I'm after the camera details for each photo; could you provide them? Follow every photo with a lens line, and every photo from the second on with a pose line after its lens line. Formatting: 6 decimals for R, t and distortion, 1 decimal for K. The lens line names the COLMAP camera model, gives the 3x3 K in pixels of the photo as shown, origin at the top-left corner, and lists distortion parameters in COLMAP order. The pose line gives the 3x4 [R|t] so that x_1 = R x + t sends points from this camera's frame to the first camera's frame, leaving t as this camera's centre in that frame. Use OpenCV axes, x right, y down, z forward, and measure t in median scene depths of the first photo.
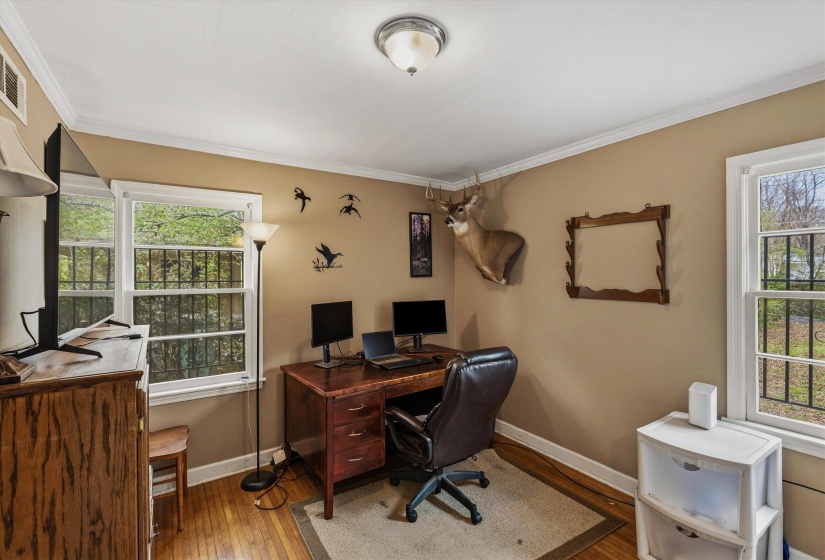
lens RADIAL K [[365.2, 0, 406.5], [0, 365.2, 279.5], [0, 0, 1]] dist [0.001433, 0.000019]
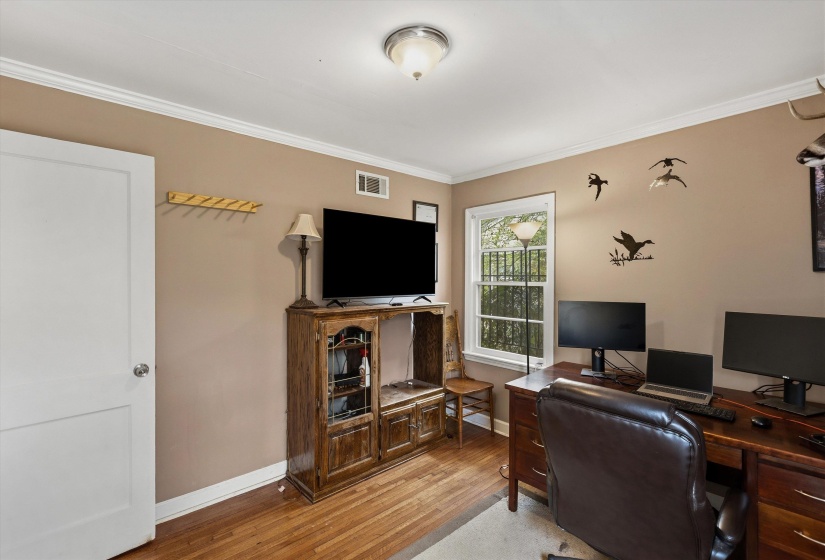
lens RADIAL K [[365.2, 0, 404.7], [0, 365.2, 277.8], [0, 0, 1]] dist [0.001433, 0.000019]
pose [[0.147335, 0.017283, -0.988936, 0.521663], [-0.001668, 0.999850, 0.017225, -0.006547], [0.989085, -0.000888, 0.147341, 0.392433]]
